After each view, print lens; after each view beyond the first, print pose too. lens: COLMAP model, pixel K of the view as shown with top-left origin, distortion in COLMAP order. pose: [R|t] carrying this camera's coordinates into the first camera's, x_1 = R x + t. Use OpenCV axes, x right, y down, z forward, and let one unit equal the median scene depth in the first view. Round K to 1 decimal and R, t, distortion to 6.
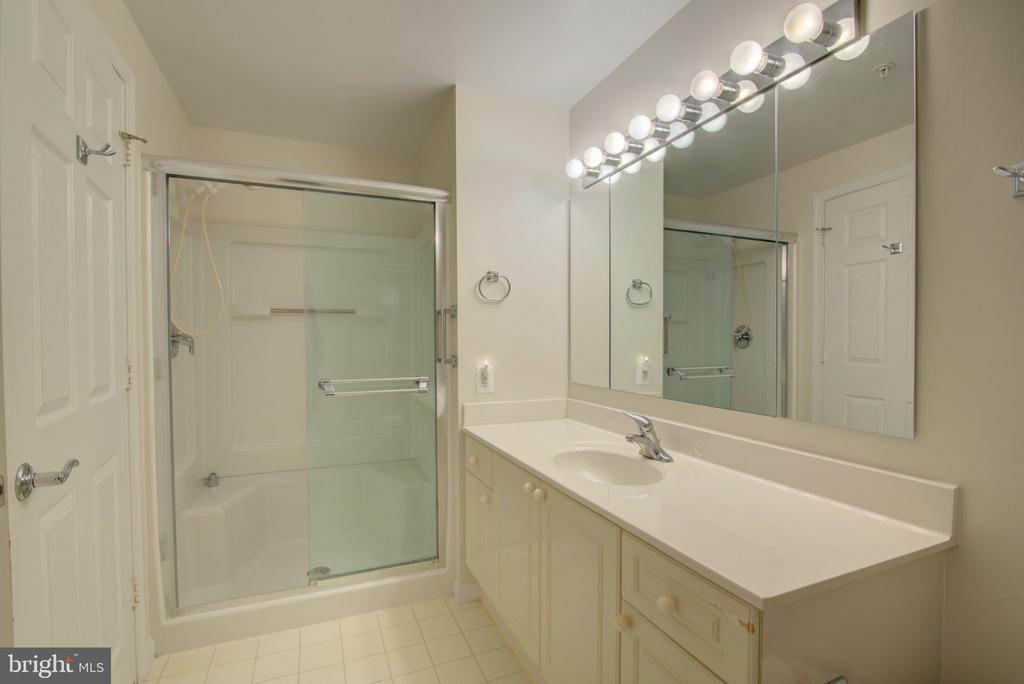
lens RADIAL K [[472.2, 0, 511.2], [0, 472.2, 347.4], [0, 0, 1]] dist [-0.020424, -0.000142]
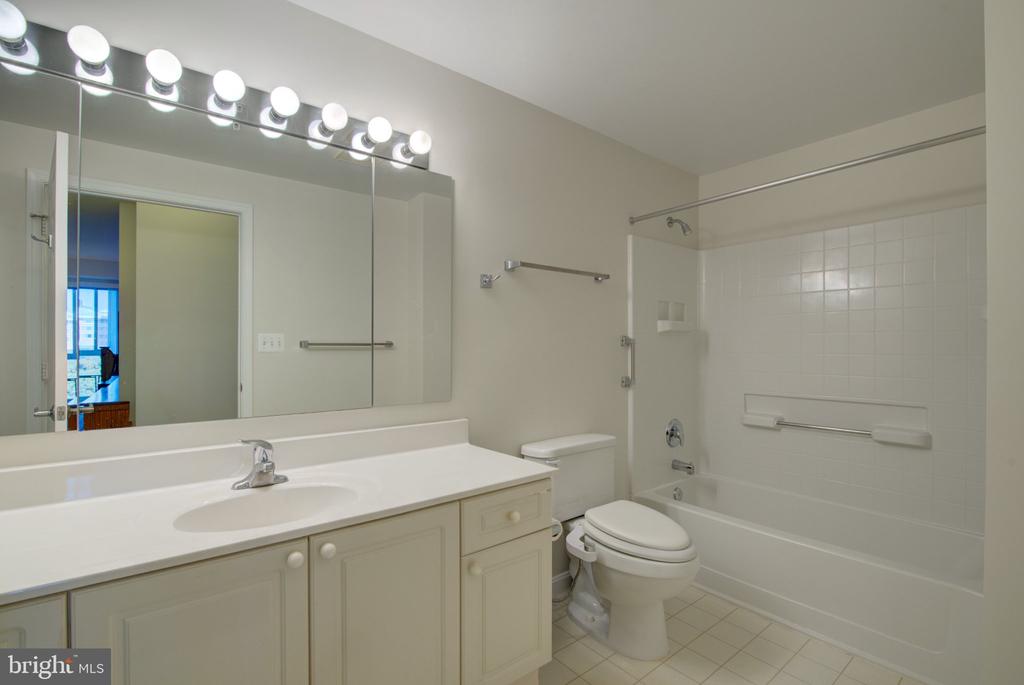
lens RADIAL K [[459.4, 0, 517.8], [0, 459.4, 349.1], [0, 0, 1]] dist [-0.019693, -0.000174]
pose [[-0.269014, -0.002290, 0.963133, -0.692248], [0.024991, 0.999644, 0.009357, -0.021591], [-0.962812, 0.026587, -0.268861, 0.811556]]
